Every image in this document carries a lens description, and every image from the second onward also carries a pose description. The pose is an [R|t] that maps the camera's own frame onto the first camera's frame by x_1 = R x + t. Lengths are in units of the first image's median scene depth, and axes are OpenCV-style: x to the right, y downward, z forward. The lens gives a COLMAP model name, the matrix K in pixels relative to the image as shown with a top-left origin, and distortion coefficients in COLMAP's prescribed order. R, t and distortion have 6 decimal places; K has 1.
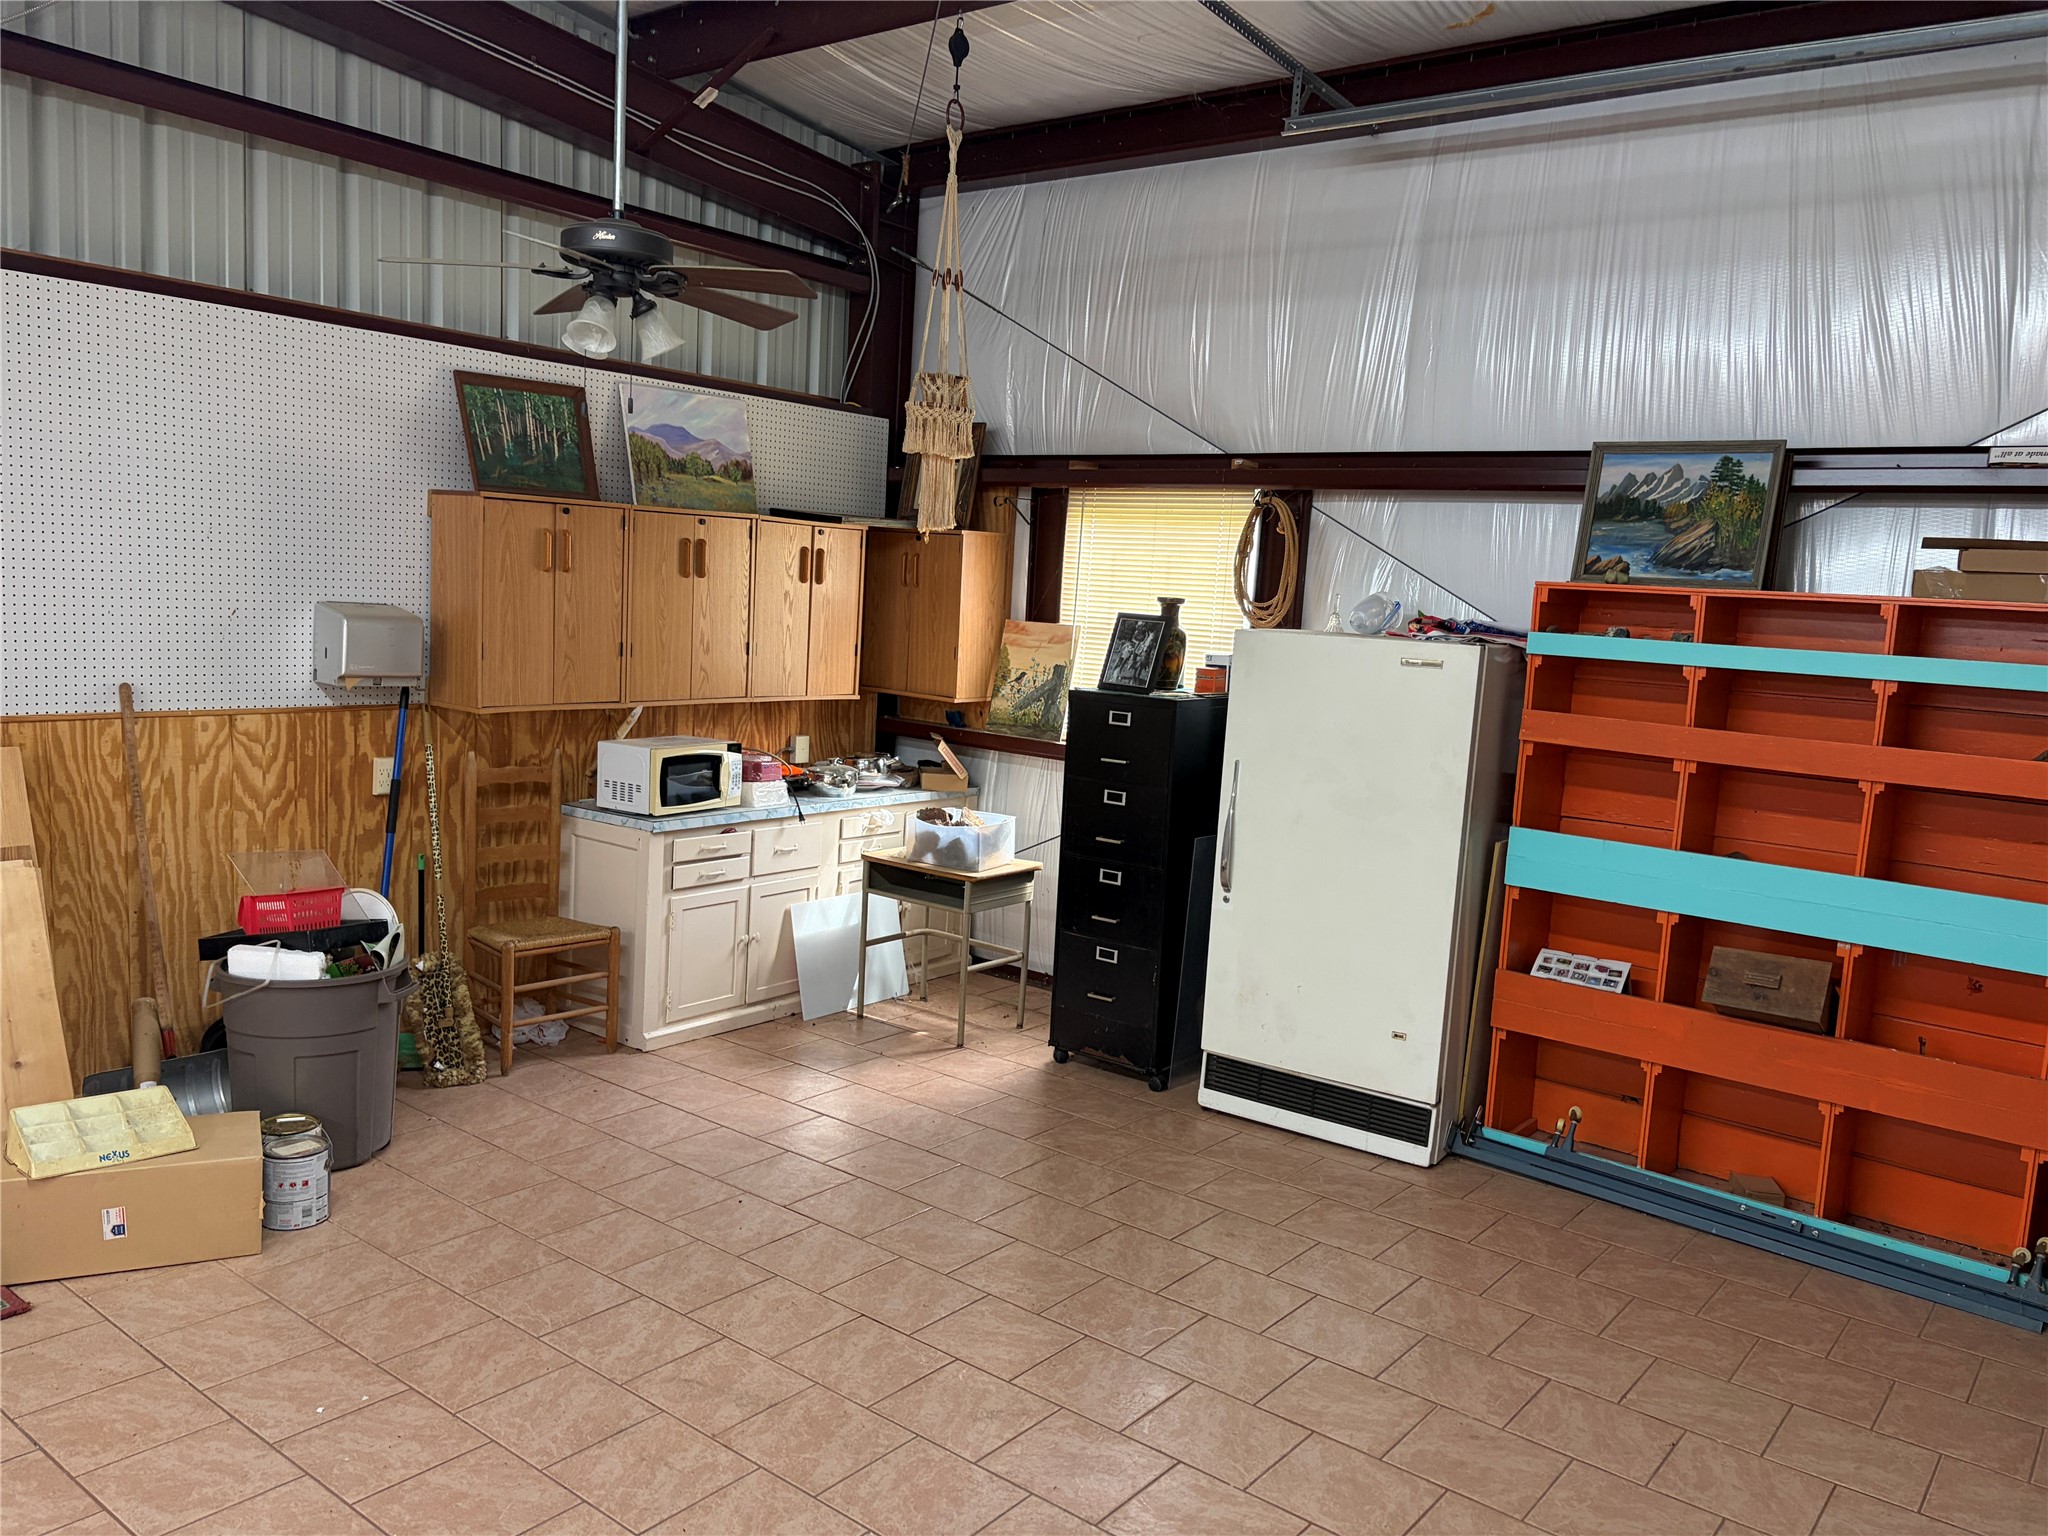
lens RADIAL K [[1550.0, 0, 1024.0], [0, 1550.0, 768.0], [0, 0, 1]] dist [0.093719, -0.116409]
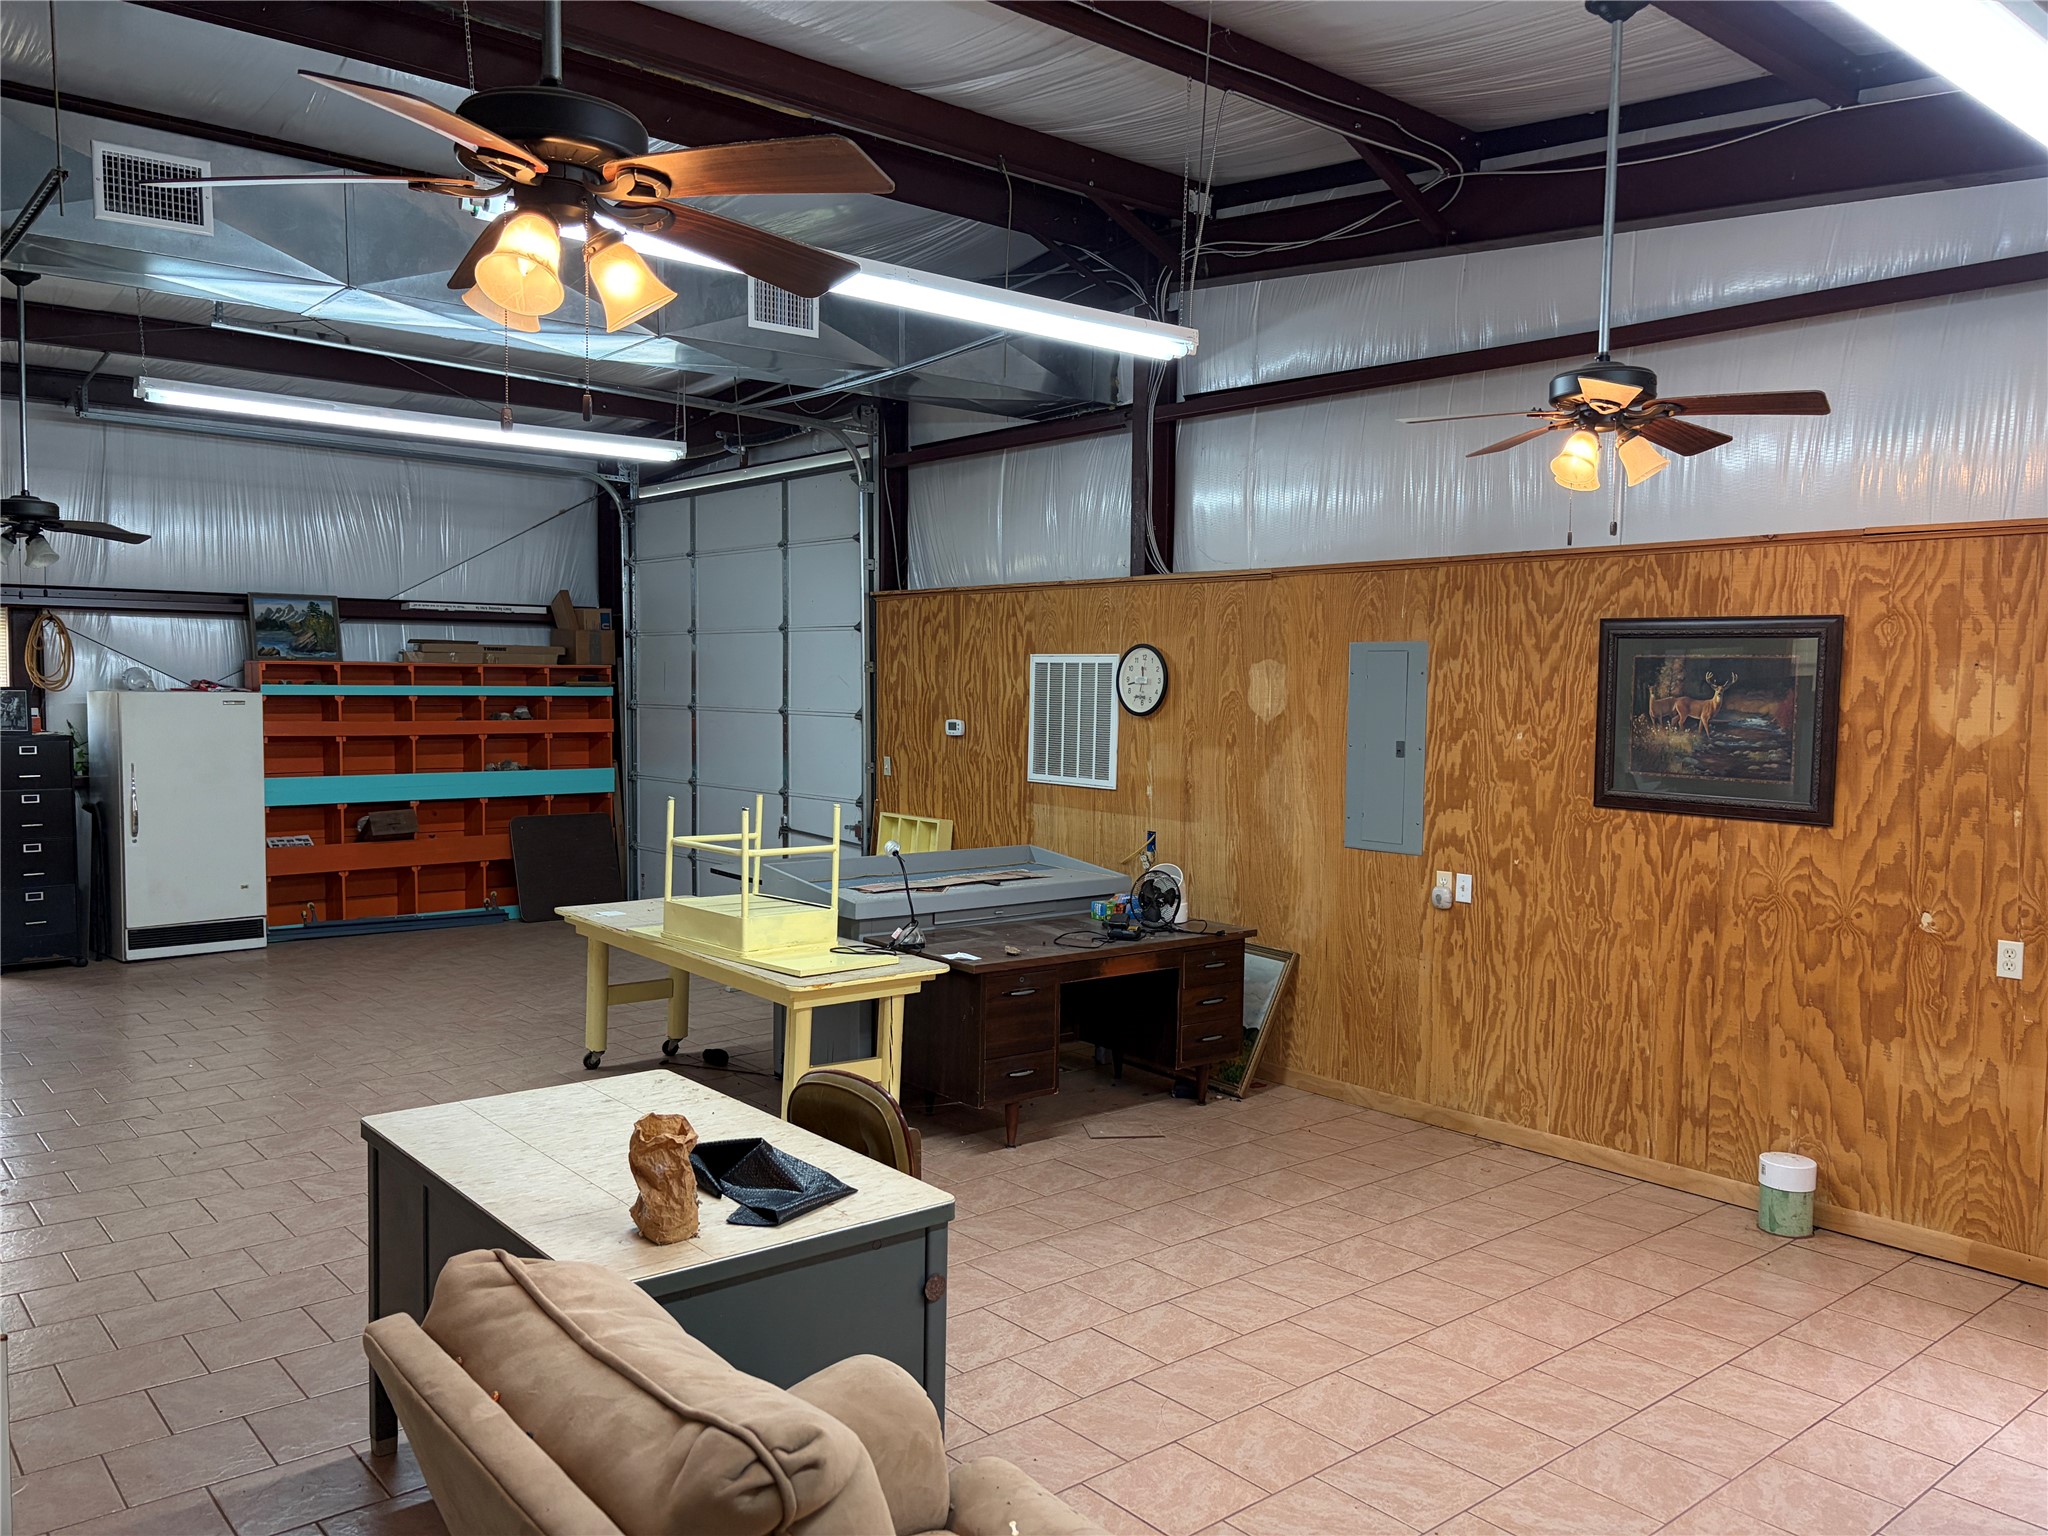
lens RADIAL K [[1550.0, 0, 1024.0], [0, 1550.0, 768.0], [0, 0, 1]] dist [0.093719, -0.116409]
pose [[0.203398, -0.114998, 0.972319, -1.521176], [0.115854, 0.988928, 0.092727, -0.053557], [-0.972218, 0.093787, 0.214469, -0.432436]]
